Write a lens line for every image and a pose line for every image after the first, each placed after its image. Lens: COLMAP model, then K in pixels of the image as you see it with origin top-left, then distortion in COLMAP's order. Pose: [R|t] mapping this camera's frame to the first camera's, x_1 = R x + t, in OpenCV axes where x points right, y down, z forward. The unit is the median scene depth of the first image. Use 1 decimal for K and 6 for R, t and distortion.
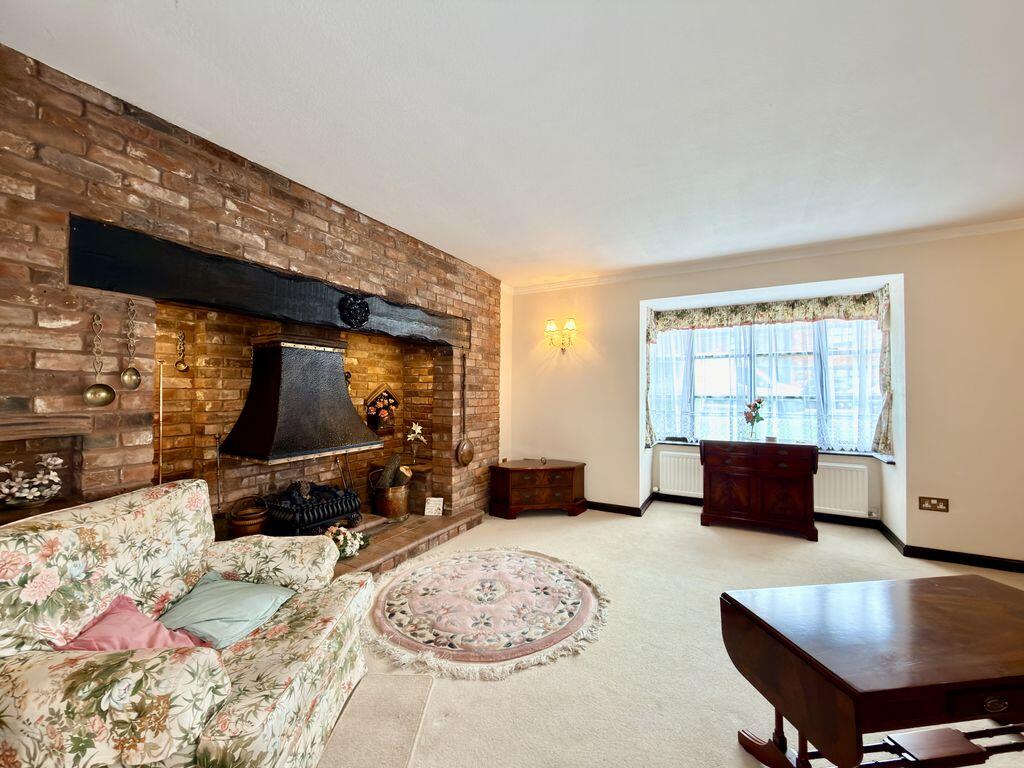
lens RADIAL K [[411.9, 0, 510.4], [0, 411.9, 386.2], [0, 0, 1]] dist [-0.000068, 0.000178]
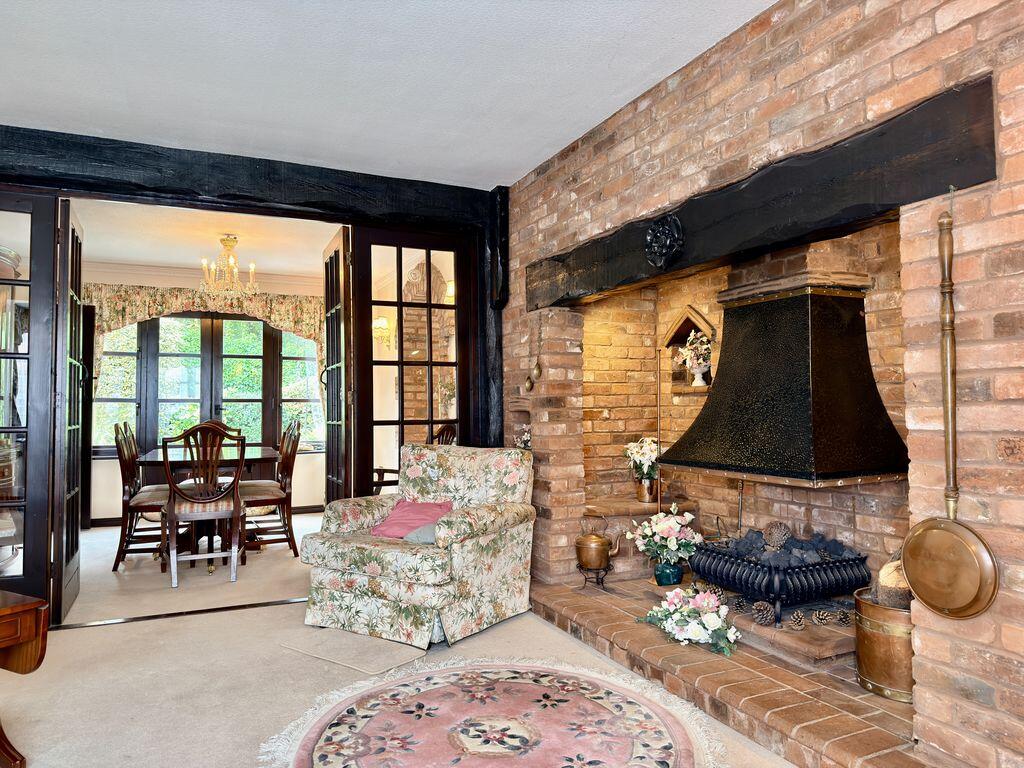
lens RADIAL K [[712.8, 0, 507.0], [0, 712.8, 383.1], [0, 0, 1]] dist [0.035270, -0.008202]
pose [[-0.592218, -0.029321, -0.805244, 0.457162], [0.009960, 0.998995, -0.043701, 0.055725], [0.805716, -0.033901, -0.591331, 1.045080]]
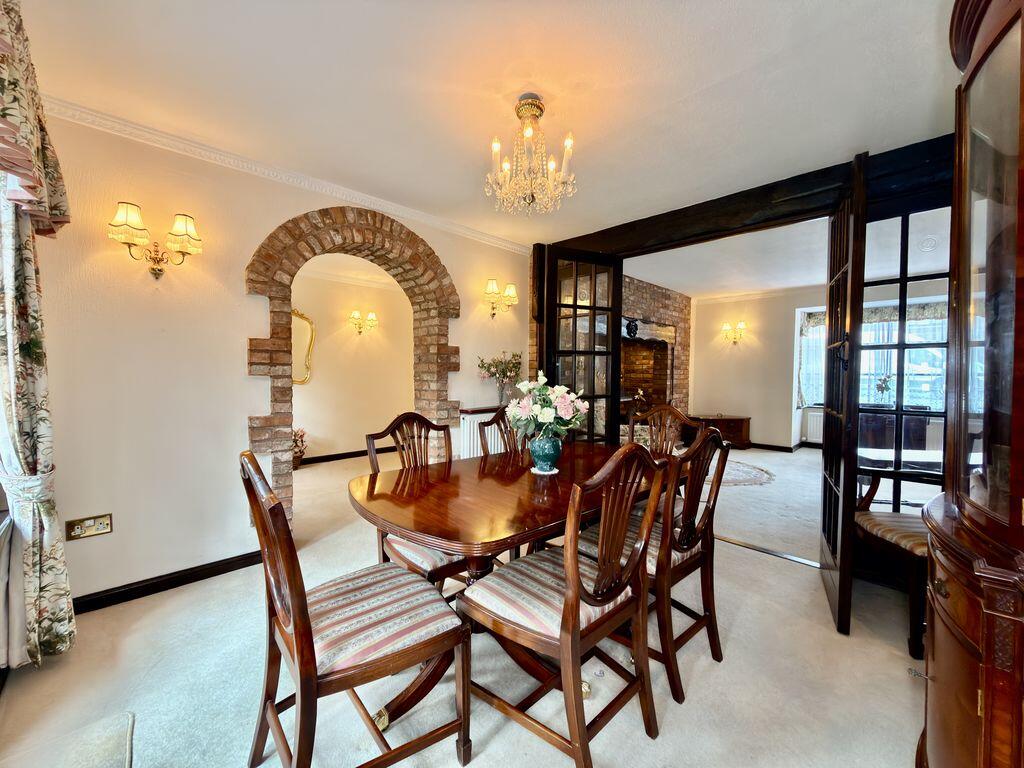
lens RADIAL K [[411.9, 0, 511.5], [0, 411.9, 387.8], [0, 0, 1]] dist [-0.000068, 0.000178]
pose [[0.959584, 0.012395, -0.281150, -0.269236], [0.001307, 0.998823, 0.048494, 0.003532], [0.281420, -0.046901, 0.958438, -0.785492]]
